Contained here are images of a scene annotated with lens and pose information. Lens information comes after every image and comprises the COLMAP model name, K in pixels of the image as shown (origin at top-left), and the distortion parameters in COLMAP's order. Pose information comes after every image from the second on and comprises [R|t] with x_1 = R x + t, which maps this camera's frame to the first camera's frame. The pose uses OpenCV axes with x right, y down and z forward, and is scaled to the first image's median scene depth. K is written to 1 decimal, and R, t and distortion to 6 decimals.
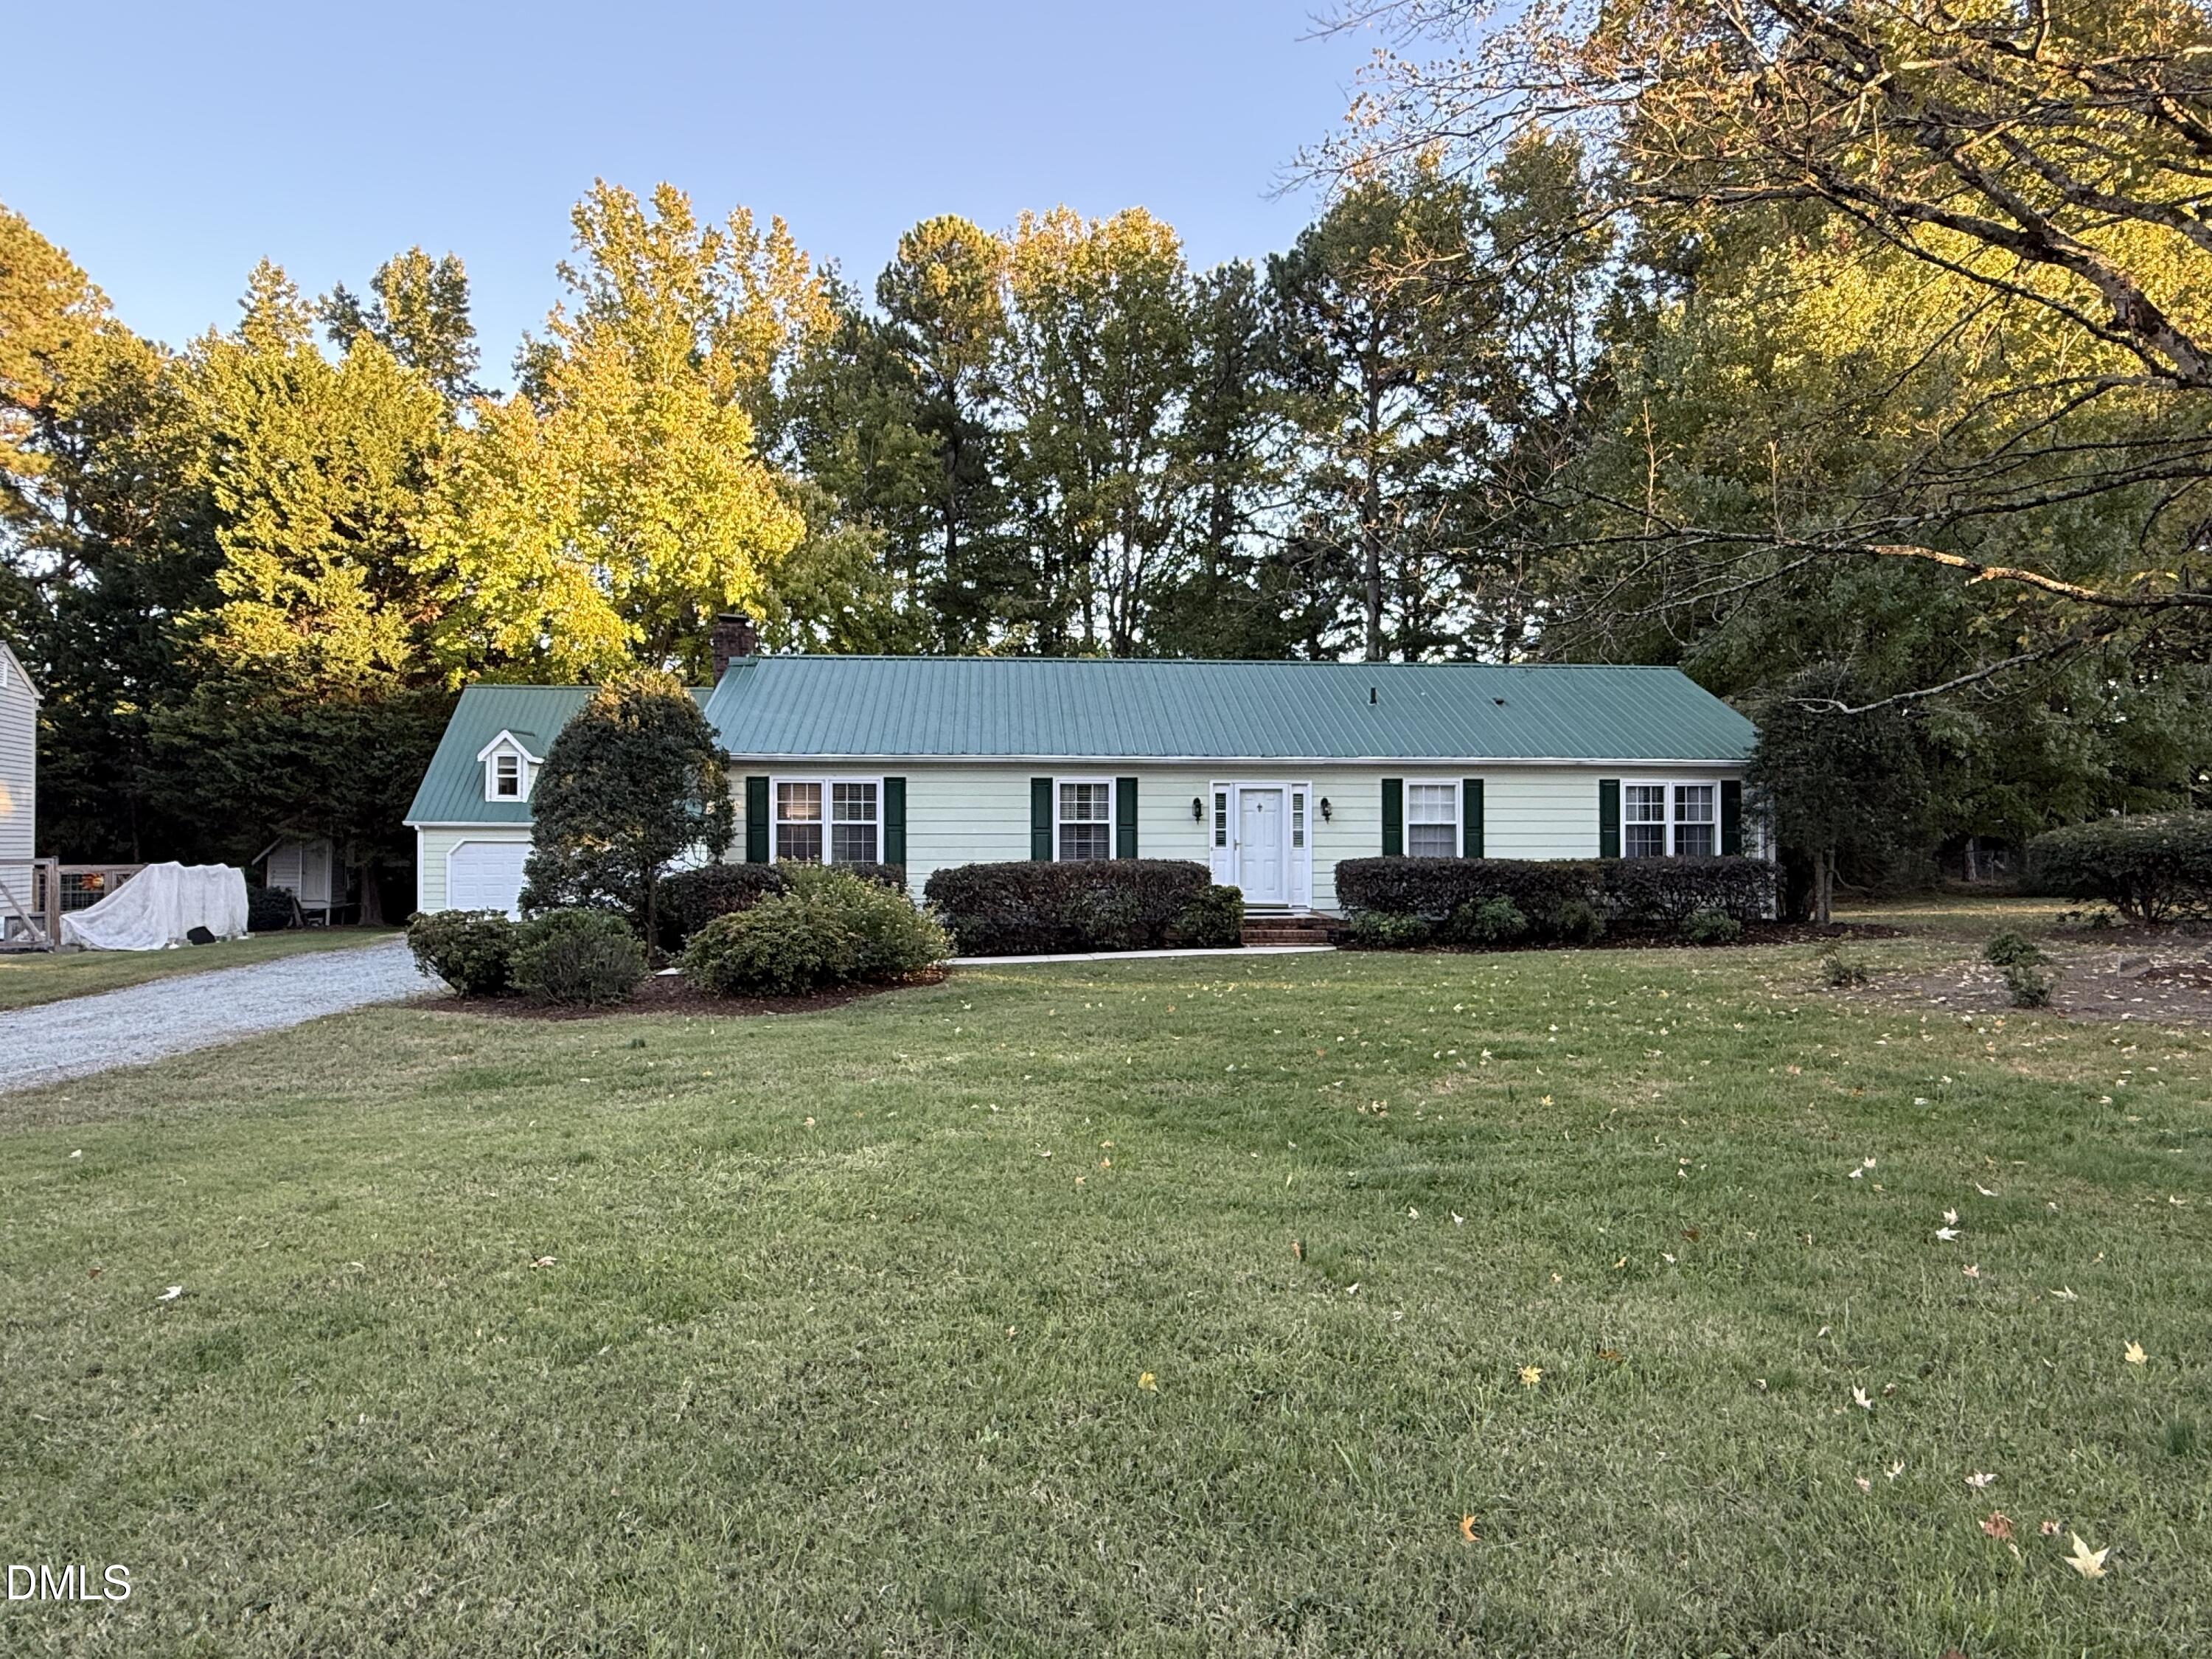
lens RADIAL K [[1298.0, 0, 1108.4], [0, 1298.0, 827.0], [0, 0, 1]] dist [-0.001179, 0.000932]
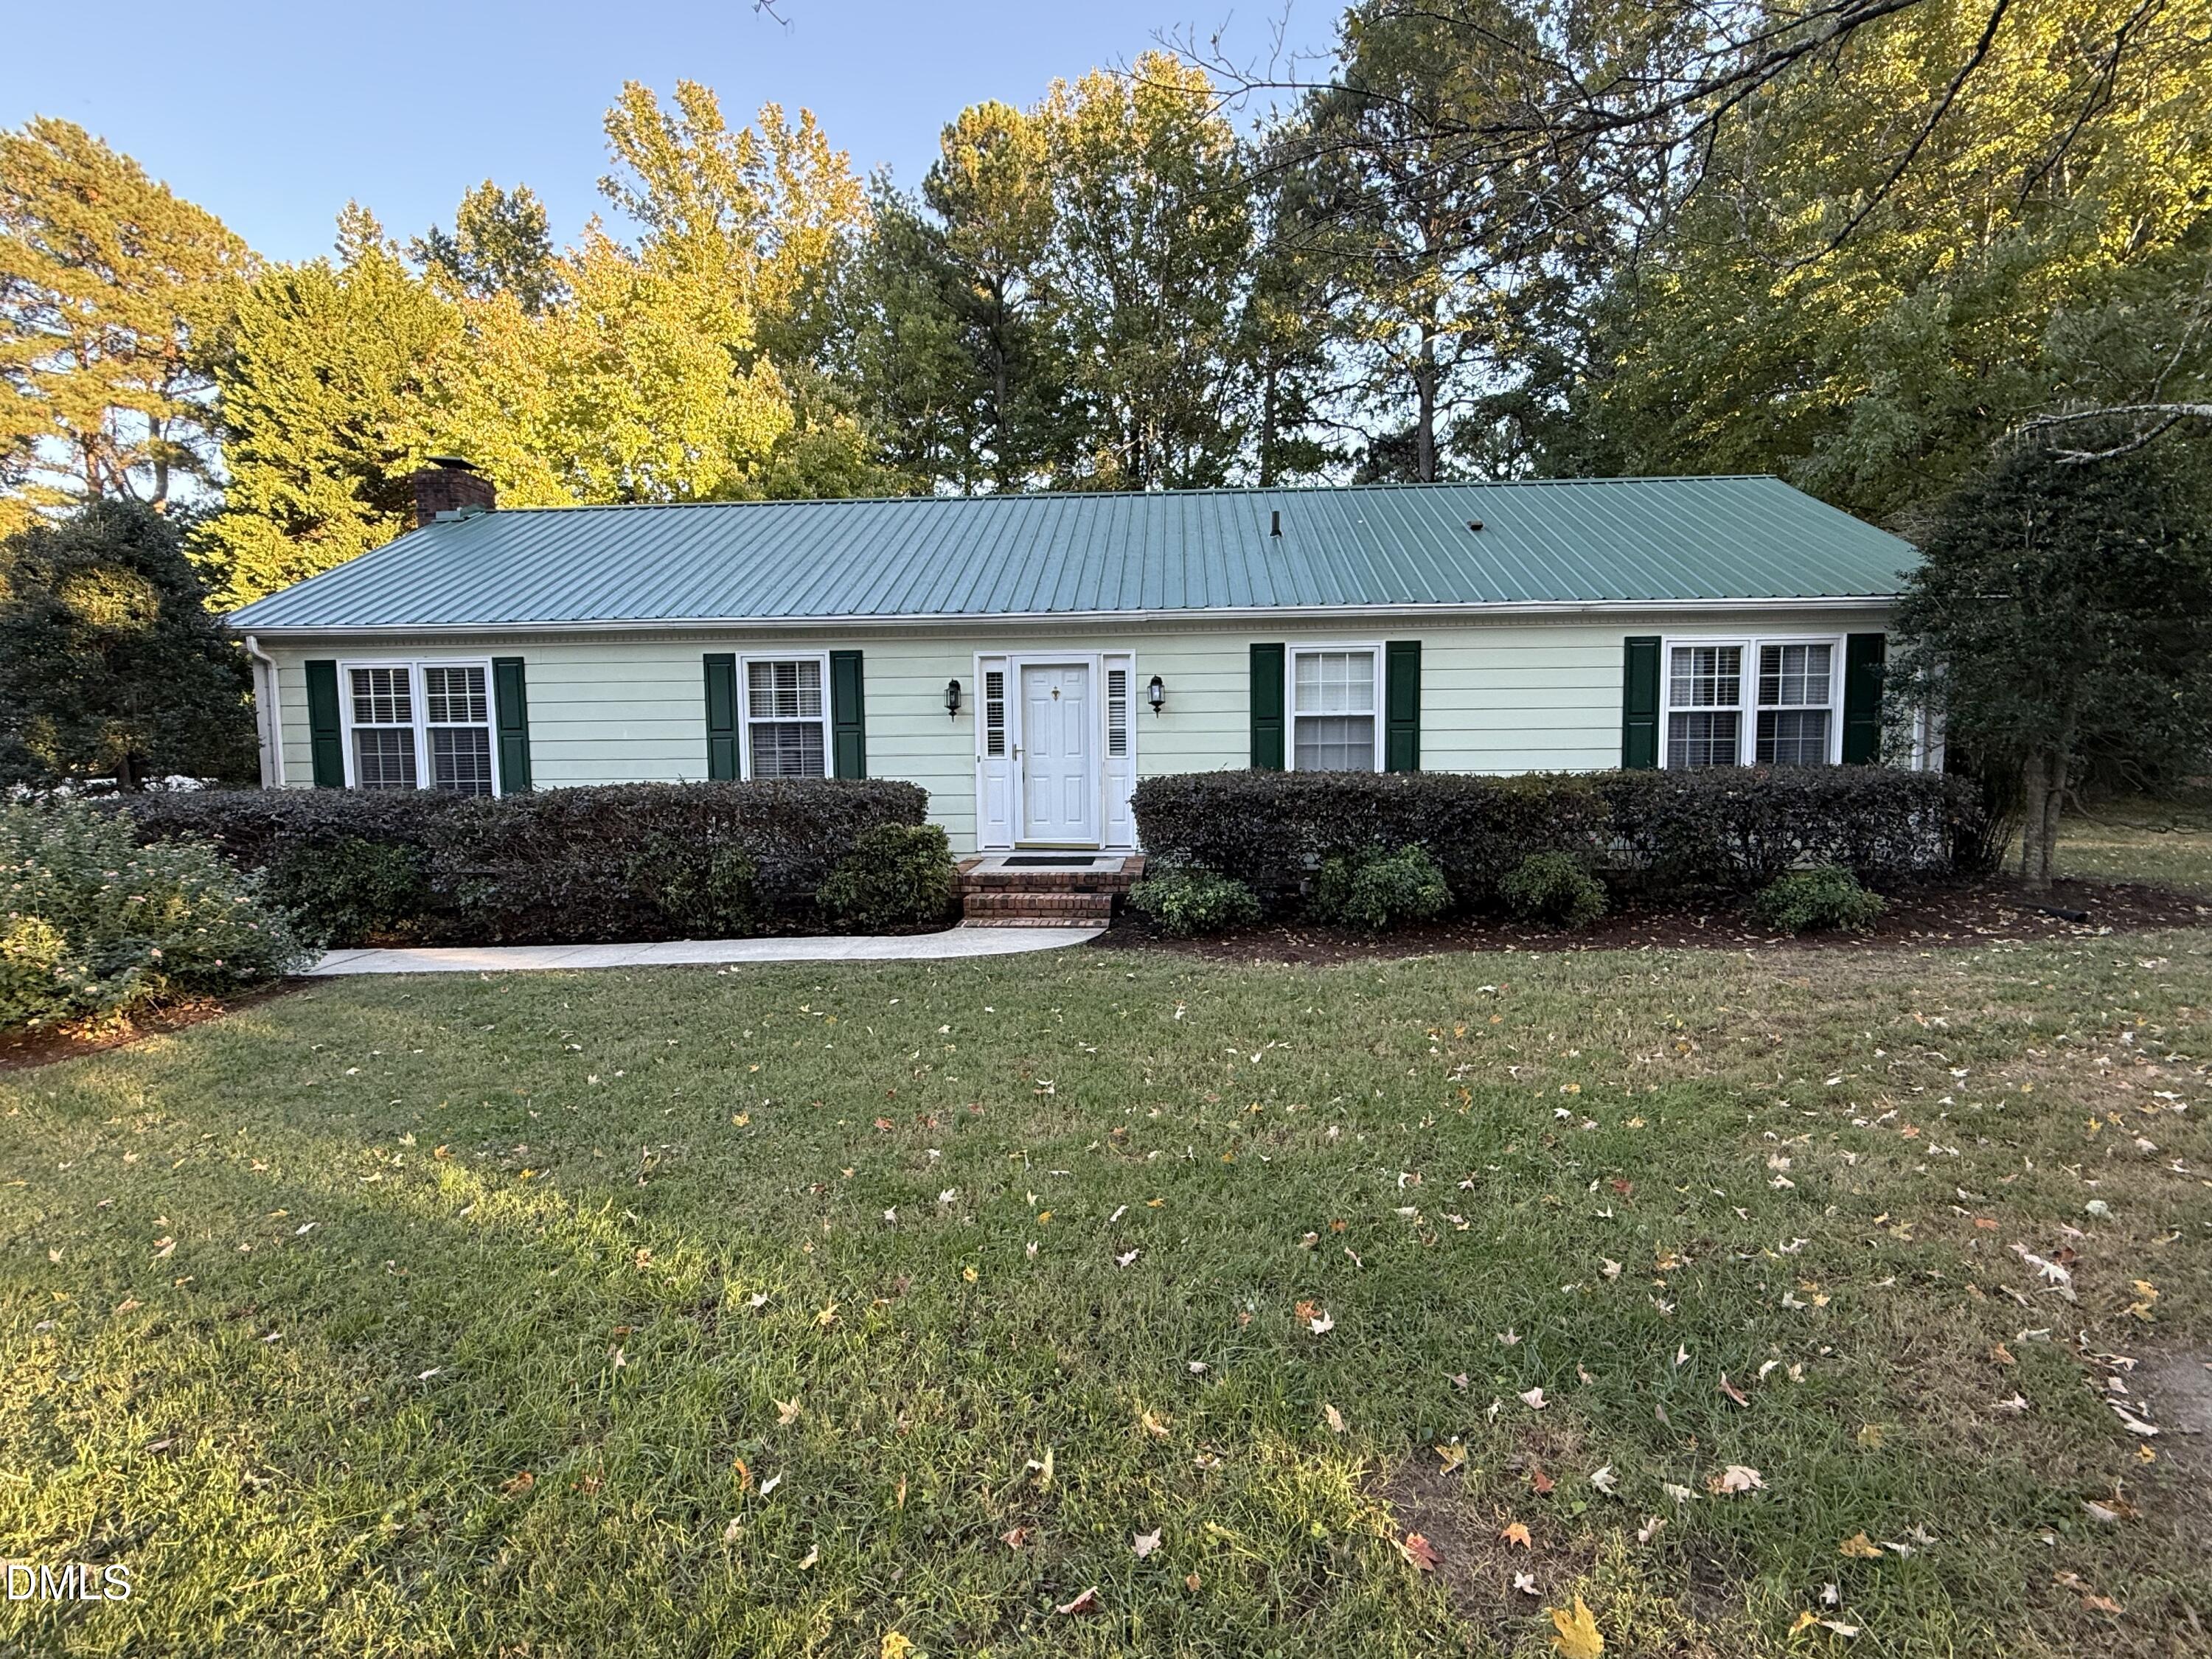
lens RADIAL K [[1042.5, 0, 1105.9], [0, 1042.5, 822.7], [0, 0, 1]] dist [-0.003288, 0.001564]
pose [[0.987900, 0.001723, -0.155081, 0.216278], [0.012323, 0.995905, 0.089565, 0.002600], [0.154600, -0.090393, 0.983833, 0.482047]]
